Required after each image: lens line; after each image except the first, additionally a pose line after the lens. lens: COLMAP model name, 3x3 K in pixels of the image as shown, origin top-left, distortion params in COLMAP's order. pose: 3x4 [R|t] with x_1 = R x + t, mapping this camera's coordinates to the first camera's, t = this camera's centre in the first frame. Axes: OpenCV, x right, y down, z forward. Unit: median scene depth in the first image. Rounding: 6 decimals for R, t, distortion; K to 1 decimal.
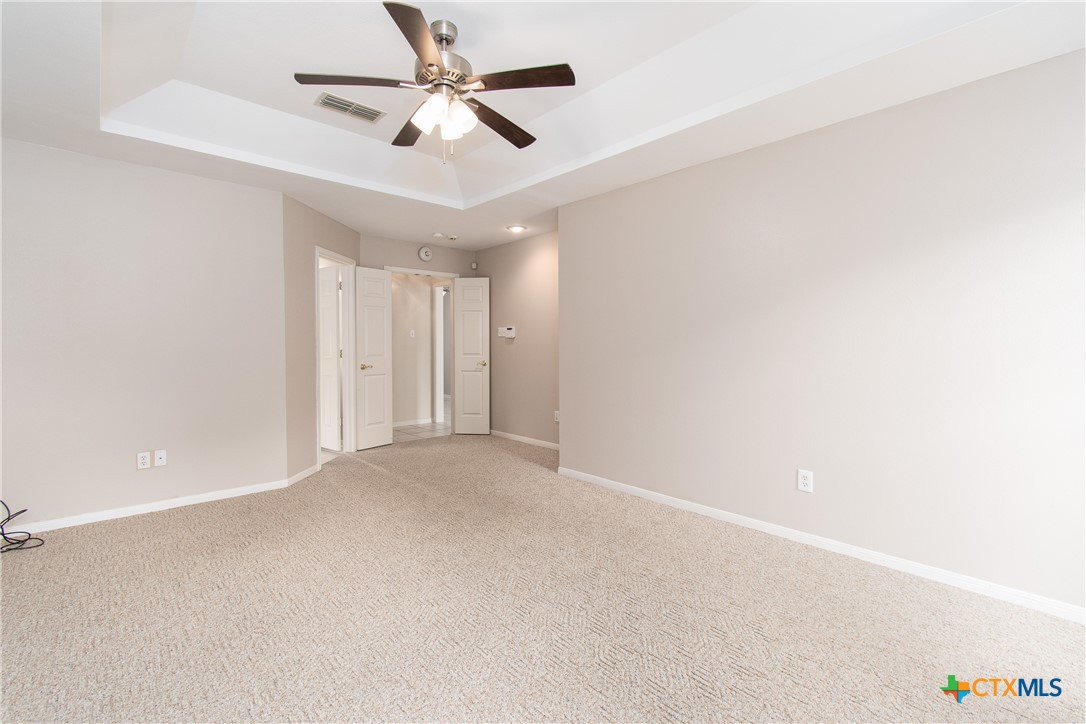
lens RADIAL K [[484.0, 0, 546.7], [0, 484.0, 348.8], [0, 0, 1]] dist [-0.000040, -0.000156]
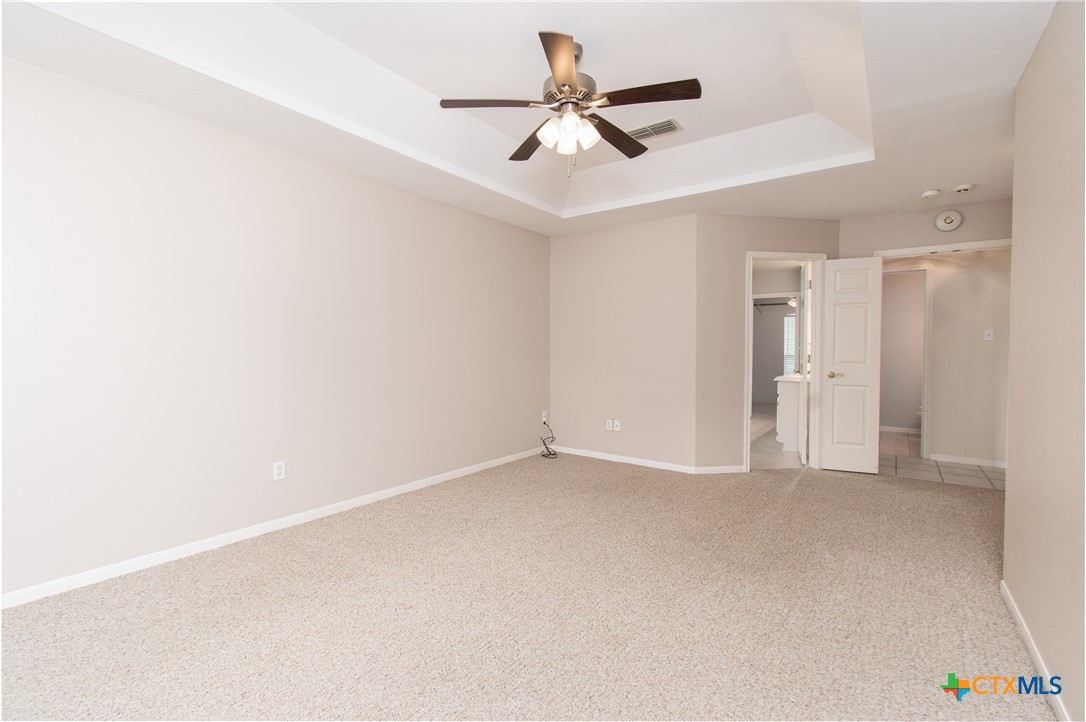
lens RADIAL K [[484.0, 0, 546.7], [0, 484.0, 347.8], [0, 0, 1]] dist [-0.000040, -0.000156]
pose [[0.181998, 0.001216, -0.983298, 0.484985], [-0.016726, 0.999858, -0.001860, -0.000074], [0.983157, 0.016785, 0.181993, 0.437455]]
